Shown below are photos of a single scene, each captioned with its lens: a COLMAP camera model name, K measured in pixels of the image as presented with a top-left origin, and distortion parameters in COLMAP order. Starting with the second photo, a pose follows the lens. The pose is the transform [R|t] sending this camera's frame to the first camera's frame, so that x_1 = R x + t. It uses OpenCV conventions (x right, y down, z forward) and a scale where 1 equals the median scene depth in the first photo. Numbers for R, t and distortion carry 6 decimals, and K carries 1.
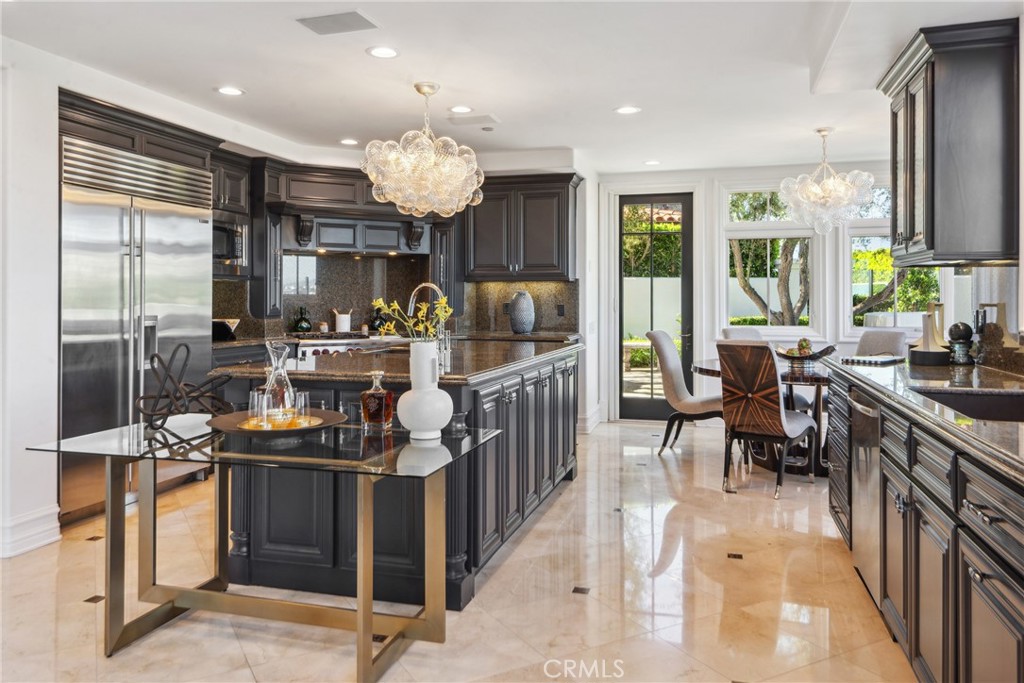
lens RADIAL K [[743.9, 0, 511.7], [0, 743.9, 315.3], [0, 0, 1]] dist [-0.003450, -0.002862]
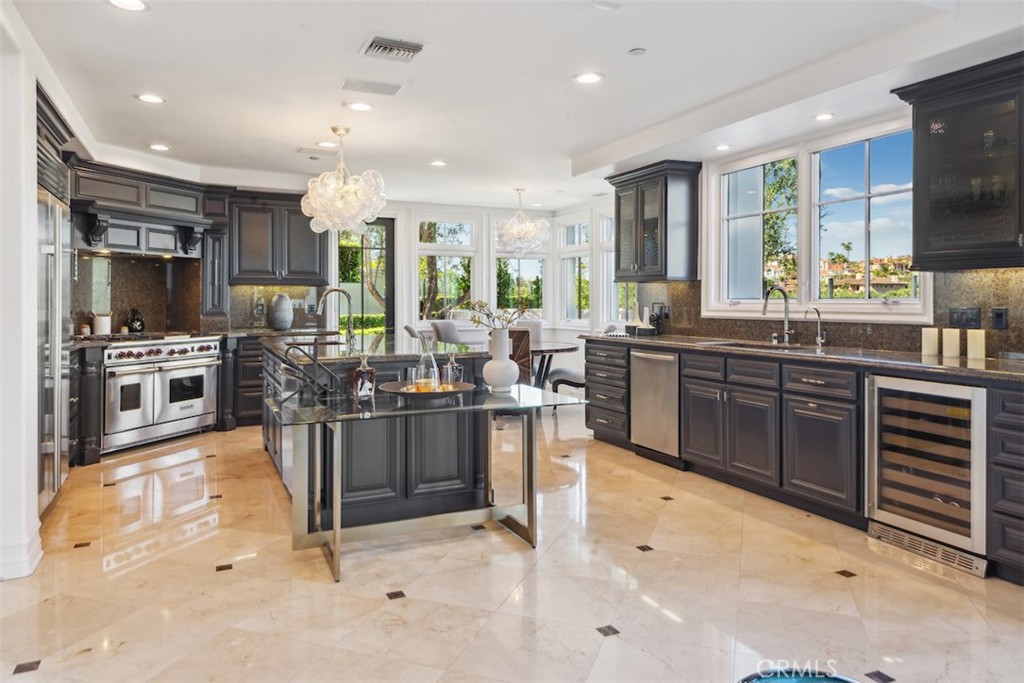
lens RADIAL K [[679.1, 0, 511.3], [0, 679.1, 301.4], [0, 0, 1]] dist [0.004004, -0.000193]
pose [[0.758772, -0.001461, 0.651355, -0.457031], [0.017190, 0.999694, -0.017784, 0.004938], [-0.651130, 0.024691, 0.758564, -0.033099]]
